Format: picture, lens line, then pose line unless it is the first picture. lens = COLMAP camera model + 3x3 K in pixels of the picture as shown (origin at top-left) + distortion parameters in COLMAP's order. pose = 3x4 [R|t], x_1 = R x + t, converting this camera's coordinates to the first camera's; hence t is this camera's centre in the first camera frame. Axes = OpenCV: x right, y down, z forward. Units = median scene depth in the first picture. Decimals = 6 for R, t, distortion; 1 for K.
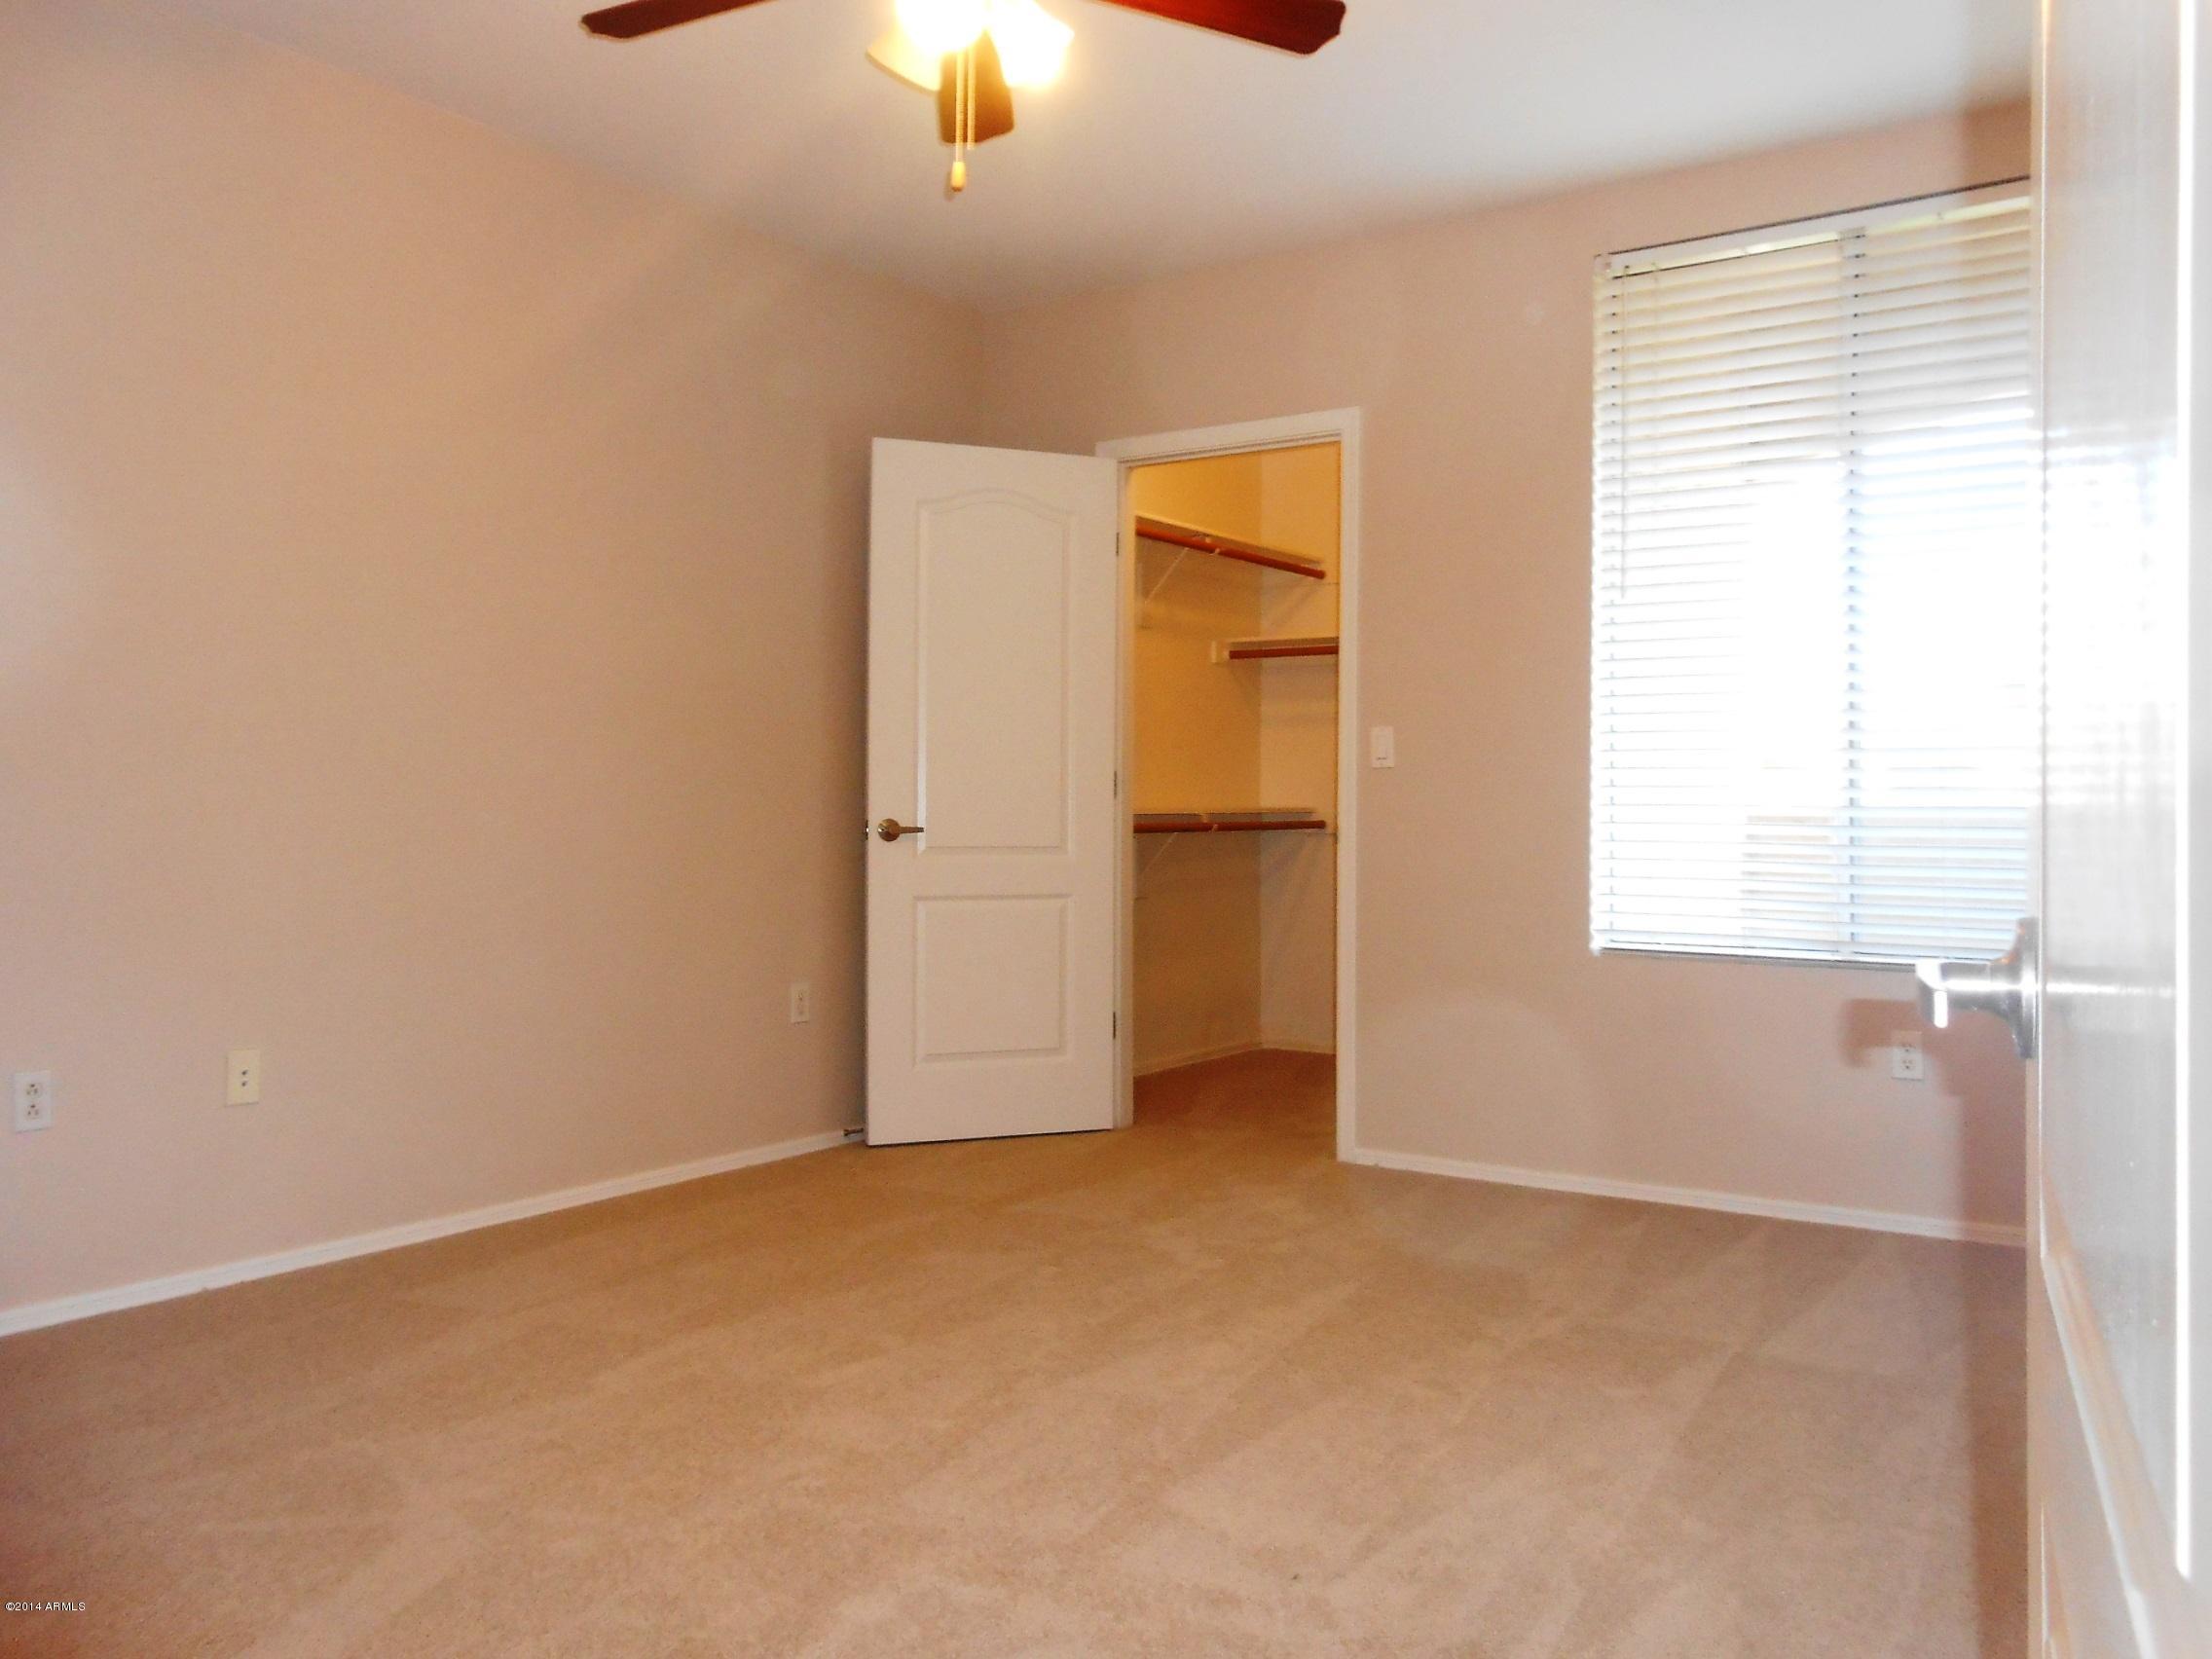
lens RADIAL K [[1724.0, 0, 1106.0], [0, 1724.0, 829.5], [0, 0, 1]] dist [-0.044464, -0.002952]
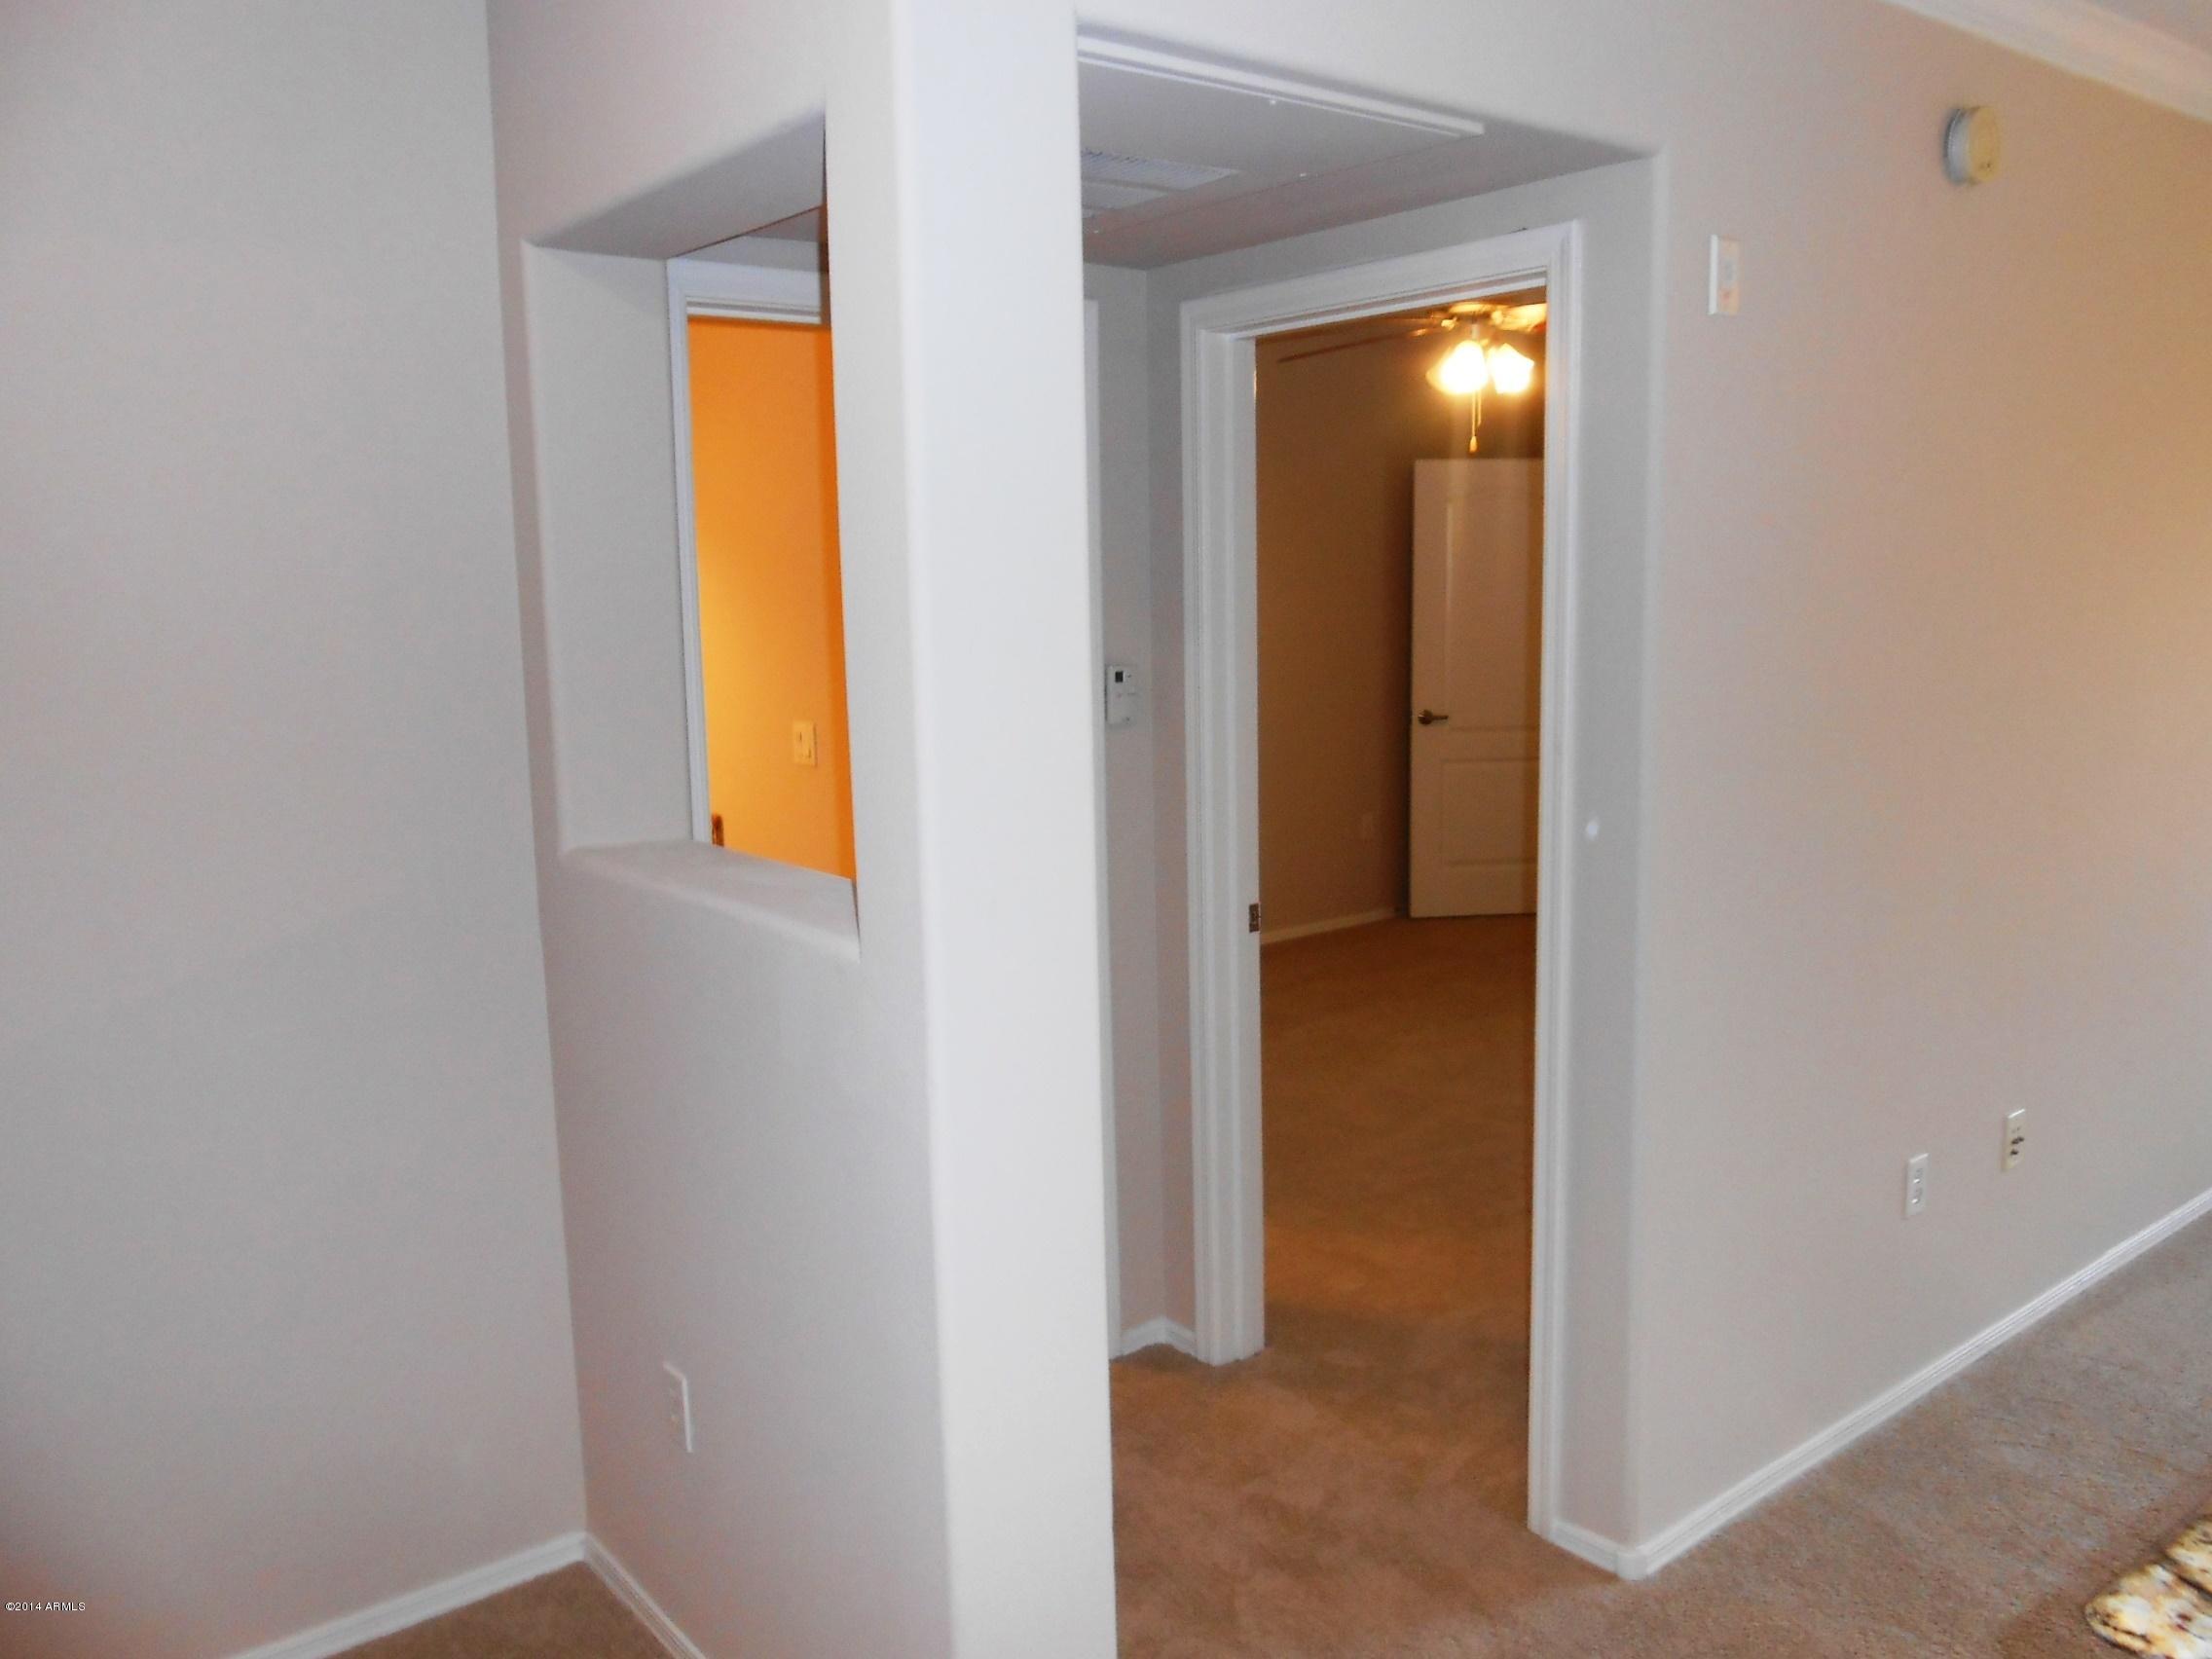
lens RADIAL K [[1724.0, 0, 1106.0], [0, 1724.0, 829.5], [0, 0, 1]] dist [-0.044464, -0.002952]
pose [[0.950204, 0.018980, -0.311051, 0.084423], [0.021799, 0.991650, 0.127102, -0.103509], [0.310866, -0.127553, 0.941856, -0.561837]]
